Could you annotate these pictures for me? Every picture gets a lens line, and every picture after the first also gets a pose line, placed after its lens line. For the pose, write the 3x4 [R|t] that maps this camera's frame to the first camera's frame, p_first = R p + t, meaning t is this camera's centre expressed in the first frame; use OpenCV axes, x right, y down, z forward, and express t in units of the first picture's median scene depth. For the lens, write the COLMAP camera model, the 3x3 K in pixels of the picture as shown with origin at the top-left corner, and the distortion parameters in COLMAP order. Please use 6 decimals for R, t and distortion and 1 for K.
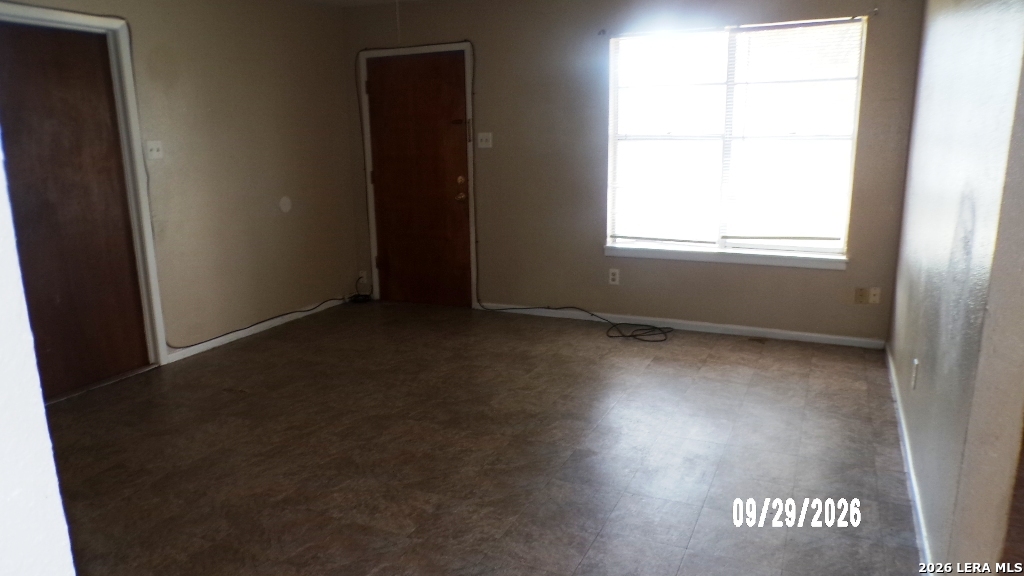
lens RADIAL K [[687.4, 0, 512.5], [0, 687.4, 290.1], [0, 0, 1]] dist [-0.071528, 0.006597]
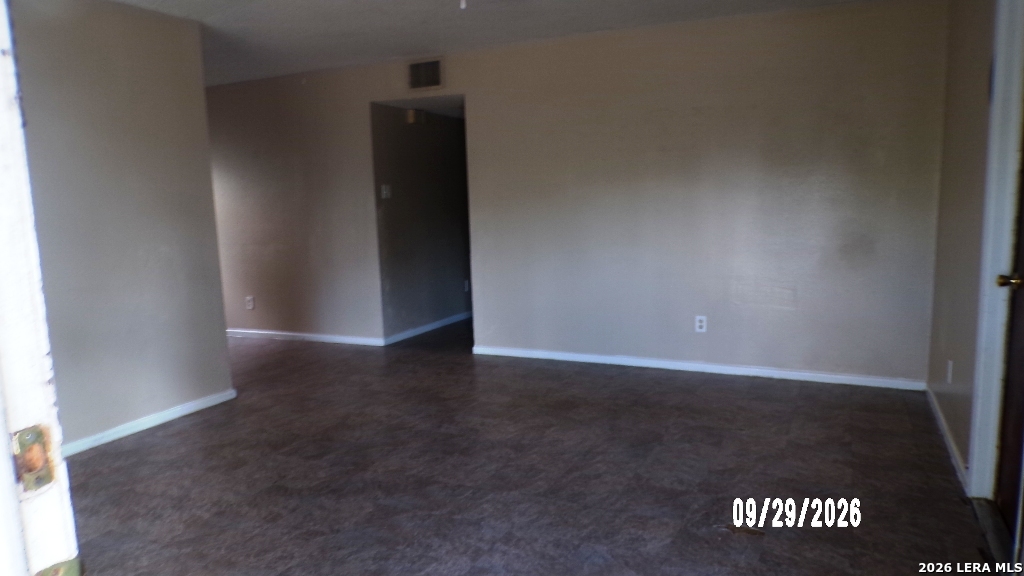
lens RADIAL K [[687.4, 0, 513.6], [0, 687.4, 289.4], [0, 0, 1]] dist [-0.071528, 0.006597]
pose [[-0.999016, 0.042640, 0.012184, -0.244768], [0.044234, 0.938538, 0.342331, -0.382966], [0.003161, 0.342533, -0.939500, 1.877042]]
